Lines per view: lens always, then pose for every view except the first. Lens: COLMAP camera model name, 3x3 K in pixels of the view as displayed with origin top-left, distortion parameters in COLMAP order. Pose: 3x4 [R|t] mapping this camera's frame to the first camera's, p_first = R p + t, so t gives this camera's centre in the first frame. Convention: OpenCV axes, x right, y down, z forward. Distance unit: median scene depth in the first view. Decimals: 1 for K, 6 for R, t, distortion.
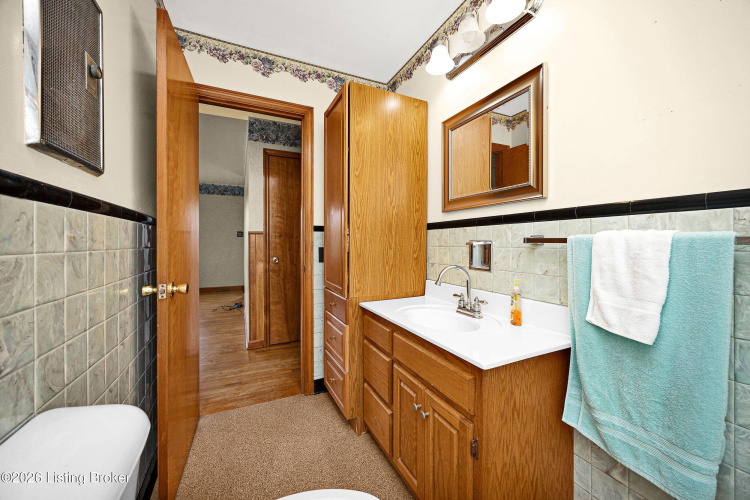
lens RADIAL K [[287.7, 0, 373.9], [0, 287.7, 245.2], [0, 0, 1]] dist [0.002636, -0.000566]
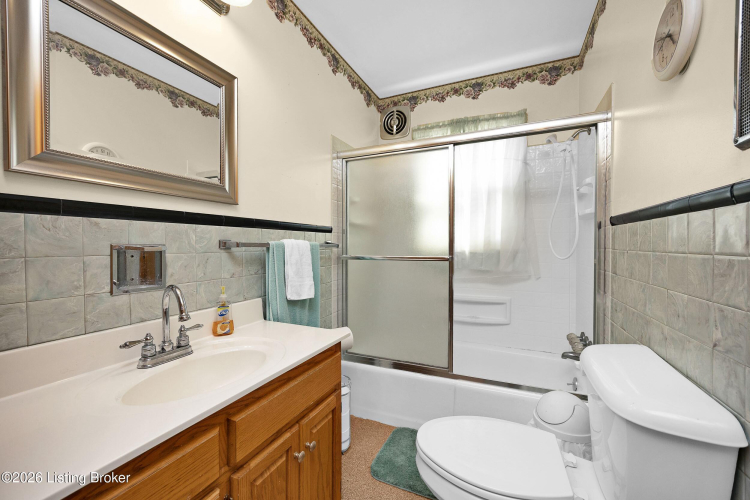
lens RADIAL K [[287.7, 0, 374.8], [0, 287.7, 248.3], [0, 0, 1]] dist [0.002636, -0.000566]
pose [[-0.638020, -0.004530, 0.770006, -0.520819], [0.012087, 0.999801, 0.015897, -0.012959], [-0.769925, 0.019450, -0.637838, 1.192181]]
